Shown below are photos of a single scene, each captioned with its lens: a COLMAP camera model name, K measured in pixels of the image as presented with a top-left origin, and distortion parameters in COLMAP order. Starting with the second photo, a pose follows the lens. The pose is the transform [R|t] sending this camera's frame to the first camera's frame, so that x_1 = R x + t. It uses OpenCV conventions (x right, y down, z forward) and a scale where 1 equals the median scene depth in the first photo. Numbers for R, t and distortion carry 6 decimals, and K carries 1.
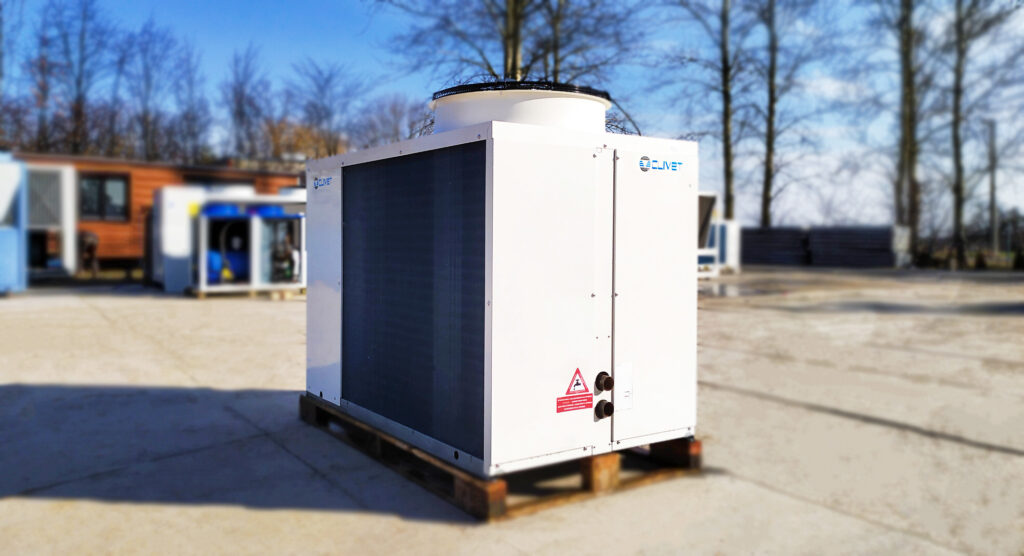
lens RADIAL K [[786.1, 0, 511.2], [0, 786.1, 274.0], [0, 0, 1]] dist [-0.015062, -0.003043]
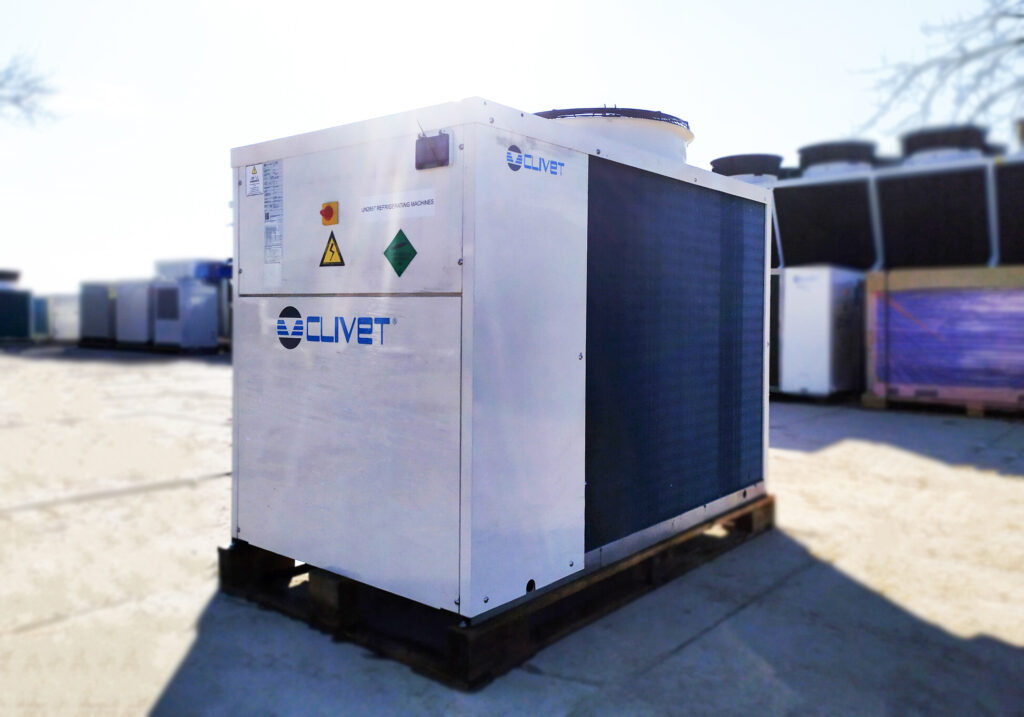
lens RADIAL K [[812.4, 0, 512.0], [0, 812.4, 350.0], [0, 0, 1]] dist [0.010977, 0.001630]
pose [[-0.288369, -0.047229, 0.956354, -0.940146], [0.038658, 0.997394, 0.060913, -0.037100], [-0.956739, 0.054536, -0.285792, 1.486850]]
